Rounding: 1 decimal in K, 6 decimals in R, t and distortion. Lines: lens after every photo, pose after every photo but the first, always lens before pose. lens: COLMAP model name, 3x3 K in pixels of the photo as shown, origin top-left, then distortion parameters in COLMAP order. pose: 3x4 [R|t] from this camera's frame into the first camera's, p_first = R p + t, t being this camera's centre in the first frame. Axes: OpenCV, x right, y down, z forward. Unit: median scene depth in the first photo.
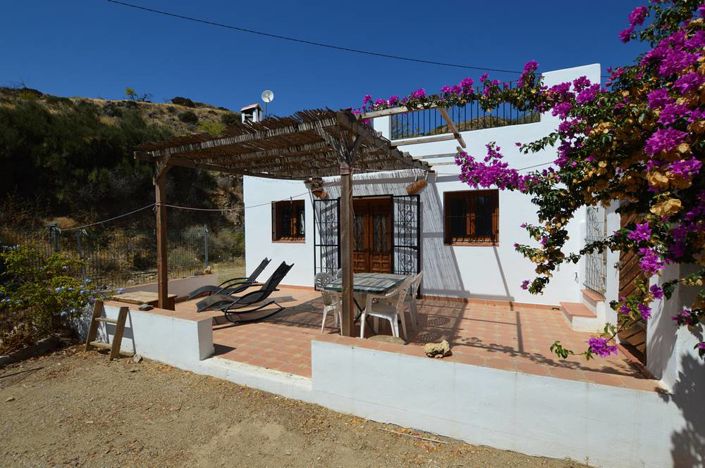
lens RADIAL K [[322.4, 0, 353.0], [0, 322.4, 234.8], [0, 0, 1]] dist [-0.024428, 0.000598]
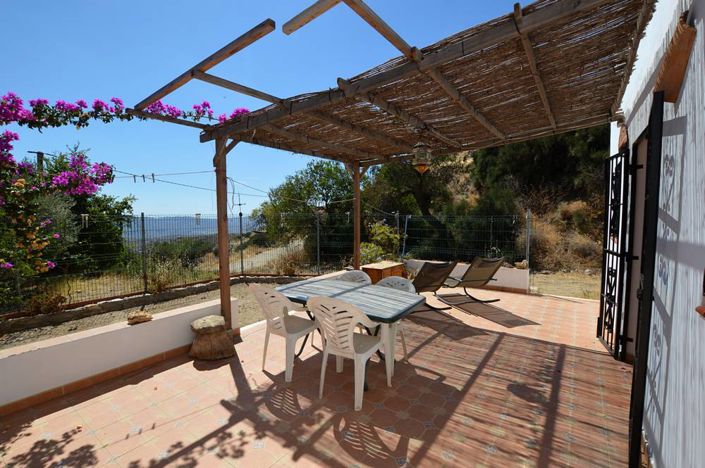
lens RADIAL K [[322.4, 0, 353.4], [0, 322.4, 231.9], [0, 0, 1]] dist [-0.024428, 0.000598]
pose [[-0.207094, 0.067703, -0.975976, 0.740428], [-0.009936, 0.997406, 0.071298, -0.048403], [0.978271, 0.024463, -0.205884, 1.179605]]
